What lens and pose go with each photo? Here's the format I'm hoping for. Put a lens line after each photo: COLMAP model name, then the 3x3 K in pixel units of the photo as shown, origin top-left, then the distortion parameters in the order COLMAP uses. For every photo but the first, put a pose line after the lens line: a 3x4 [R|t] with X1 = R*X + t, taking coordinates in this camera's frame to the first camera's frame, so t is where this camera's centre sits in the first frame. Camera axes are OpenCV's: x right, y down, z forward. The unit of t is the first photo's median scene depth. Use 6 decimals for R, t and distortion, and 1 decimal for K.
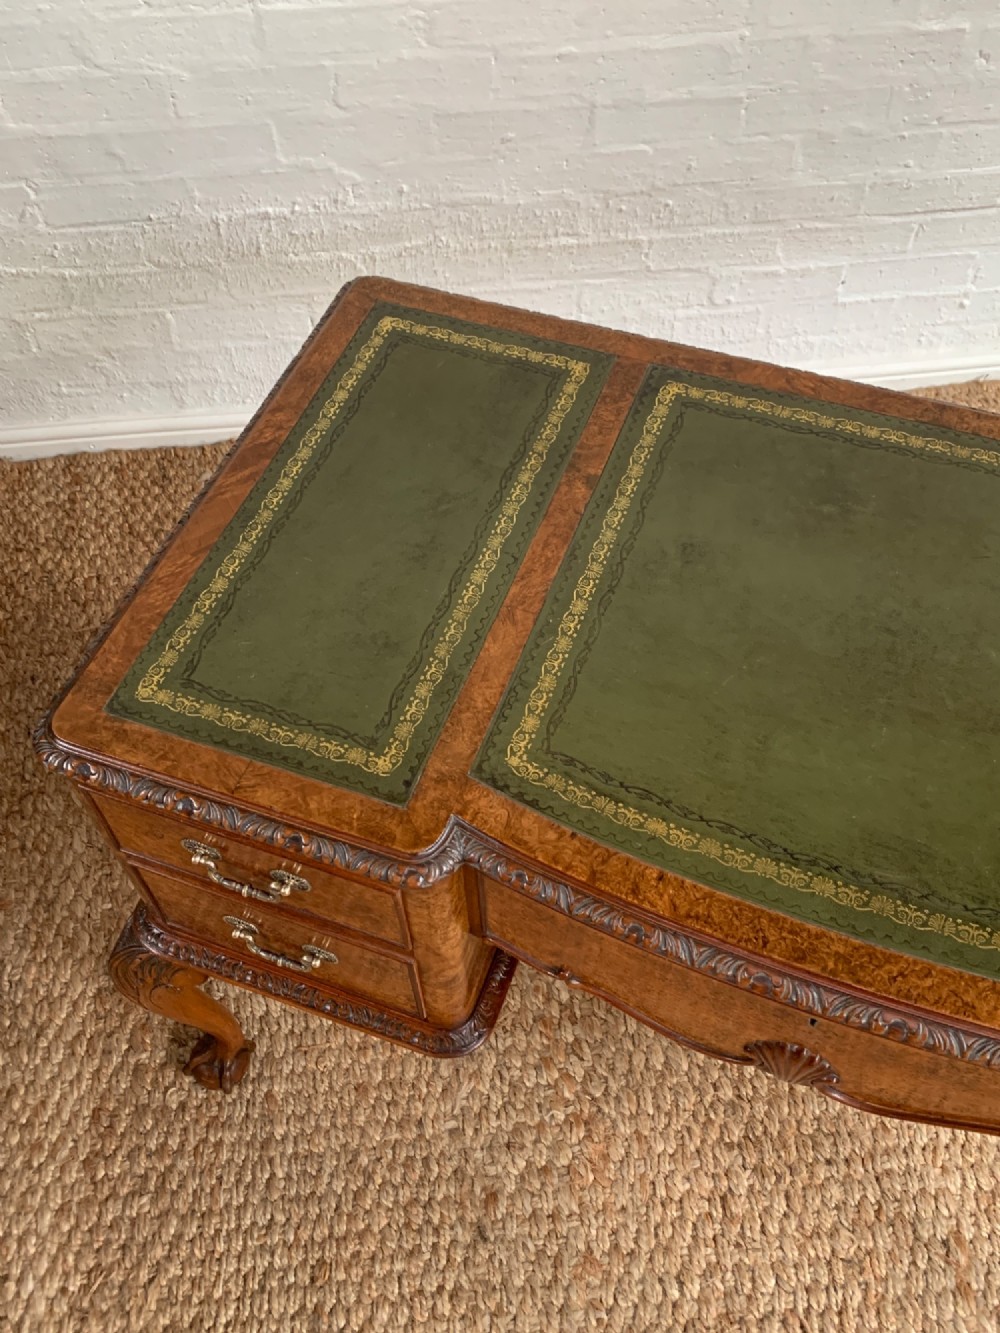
lens RADIAL K [[1207.9, 0, 516.8], [0, 1207.9, 664.2], [0, 0, 1]] dist [0.005131, -0.002466]
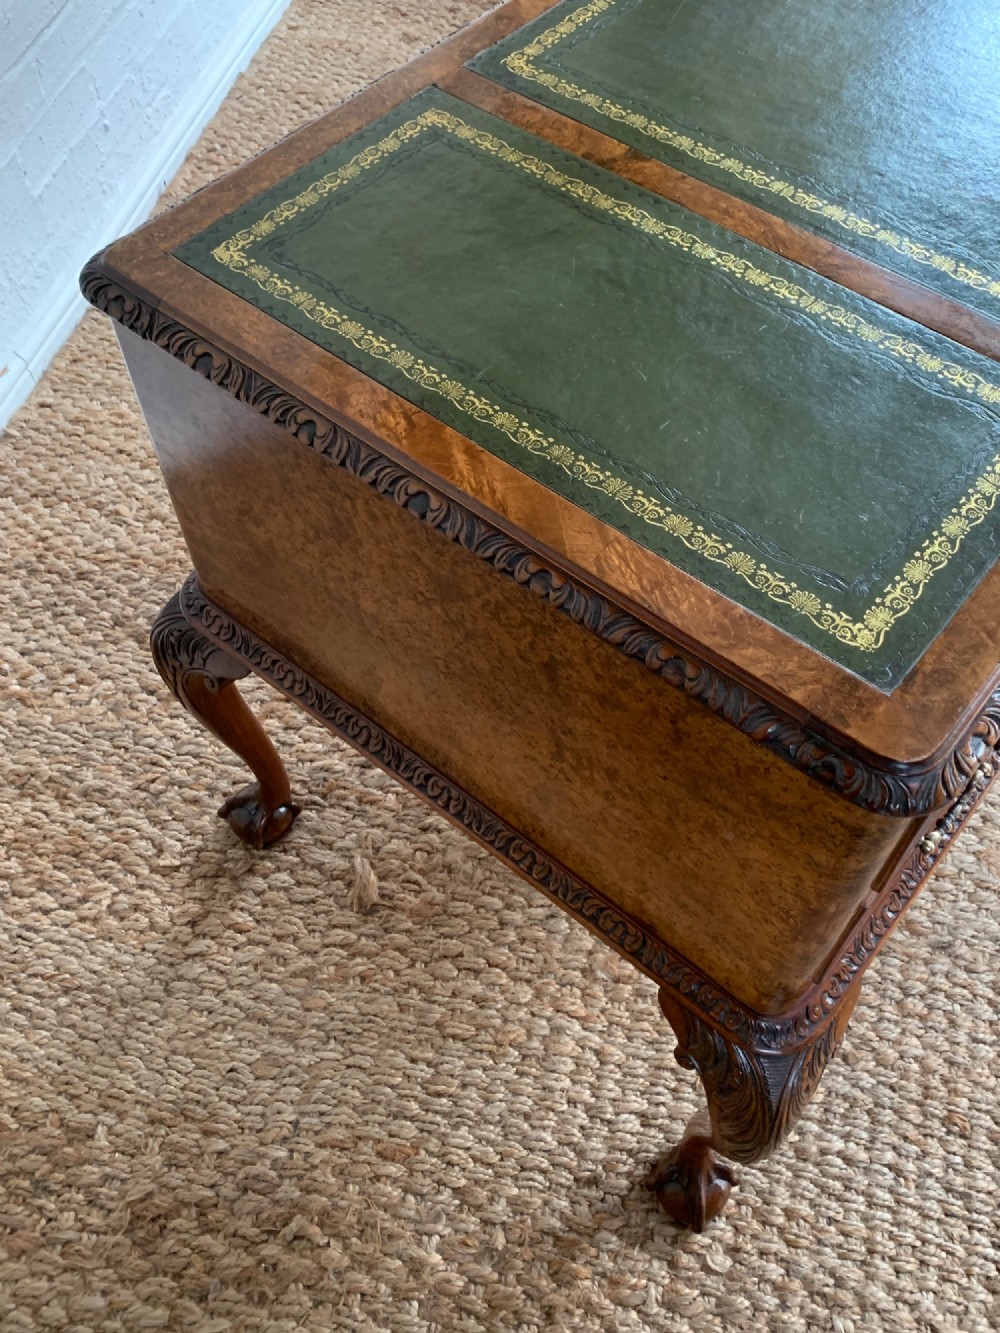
lens RADIAL K [[1205.0, 0, 514.9], [0, 1205.0, 669.6], [0, 0, 1]] dist [-0.002860, 0.017579]
pose [[0.333139, -0.774677, 0.537489, -0.455824], [0.756483, 0.559867, 0.338057, -0.210566], [-0.562807, 0.293981, 0.772543, 0.379564]]
